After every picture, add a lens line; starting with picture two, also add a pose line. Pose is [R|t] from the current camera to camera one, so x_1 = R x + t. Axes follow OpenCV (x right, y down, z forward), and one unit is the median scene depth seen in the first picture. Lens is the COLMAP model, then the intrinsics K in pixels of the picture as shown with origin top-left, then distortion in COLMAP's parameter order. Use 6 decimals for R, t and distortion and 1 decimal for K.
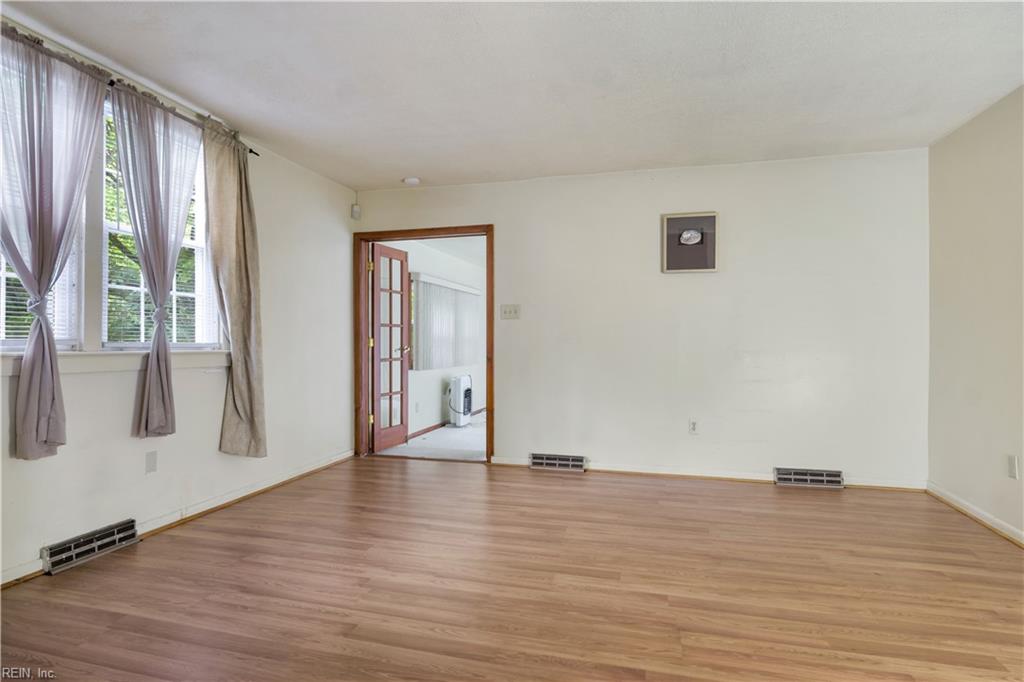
lens RADIAL K [[555.2, 0, 509.3], [0, 555.2, 345.3], [0, 0, 1]] dist [-0.010083, -0.000064]
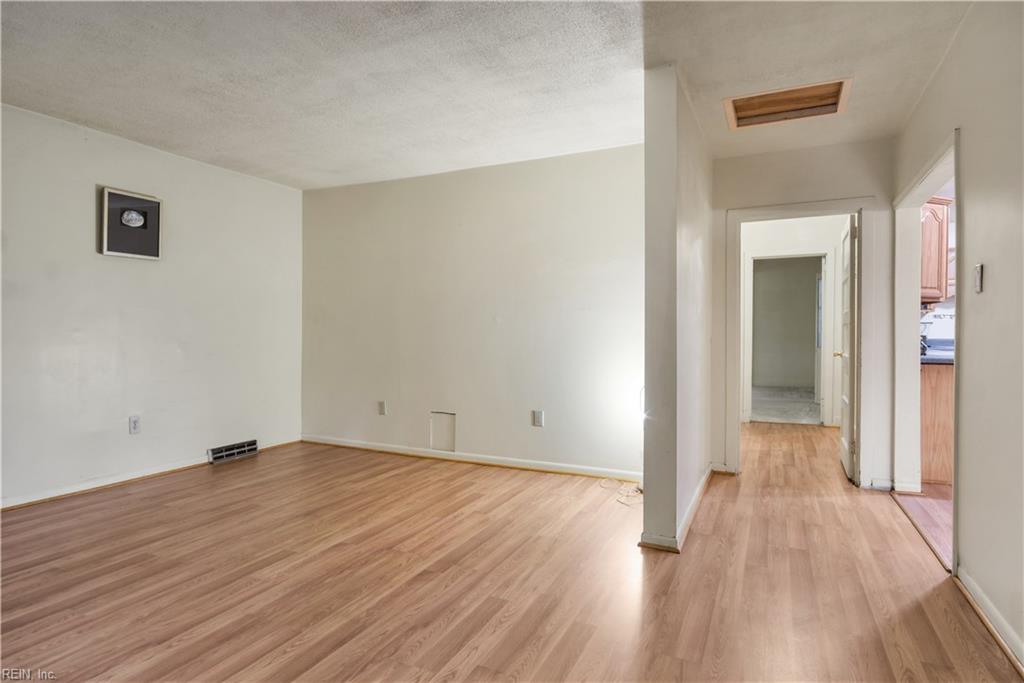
lens RADIAL K [[555.2, 0, 509.0], [0, 555.2, 334.8], [0, 0, 1]] dist [-0.010083, -0.000064]
pose [[0.183463, -0.010747, 0.982968, -0.711077], [0.006939, 0.999929, 0.009638, -0.012643], [-0.983002, 0.005053, 0.183525, 0.345238]]
